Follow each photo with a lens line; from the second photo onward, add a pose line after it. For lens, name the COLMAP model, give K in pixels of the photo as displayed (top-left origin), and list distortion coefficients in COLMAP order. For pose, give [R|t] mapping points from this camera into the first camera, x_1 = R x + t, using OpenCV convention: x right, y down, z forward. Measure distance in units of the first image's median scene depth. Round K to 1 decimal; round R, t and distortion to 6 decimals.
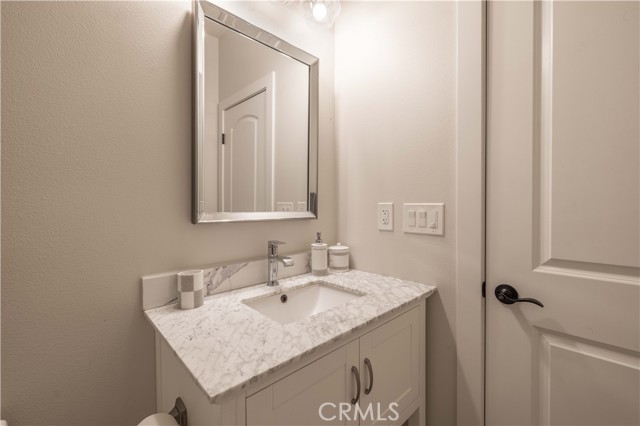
lens RADIAL K [[281.5, 0, 312.1], [0, 281.5, 210.2], [0, 0, 1]] dist [0.000518, 0.000127]
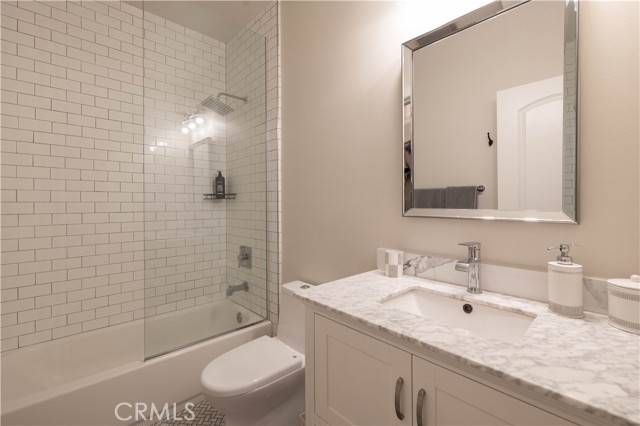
lens RADIAL K [[281.5, 0, 312.1], [0, 281.5, 210.2], [0, 0, 1]] dist [0.000518, 0.000127]
pose [[-0.030156, 0.029617, -0.999106, 0.910251], [-0.013377, 0.999459, 0.030032, -0.014534], [0.999456, 0.014271, -0.029744, 0.623410]]
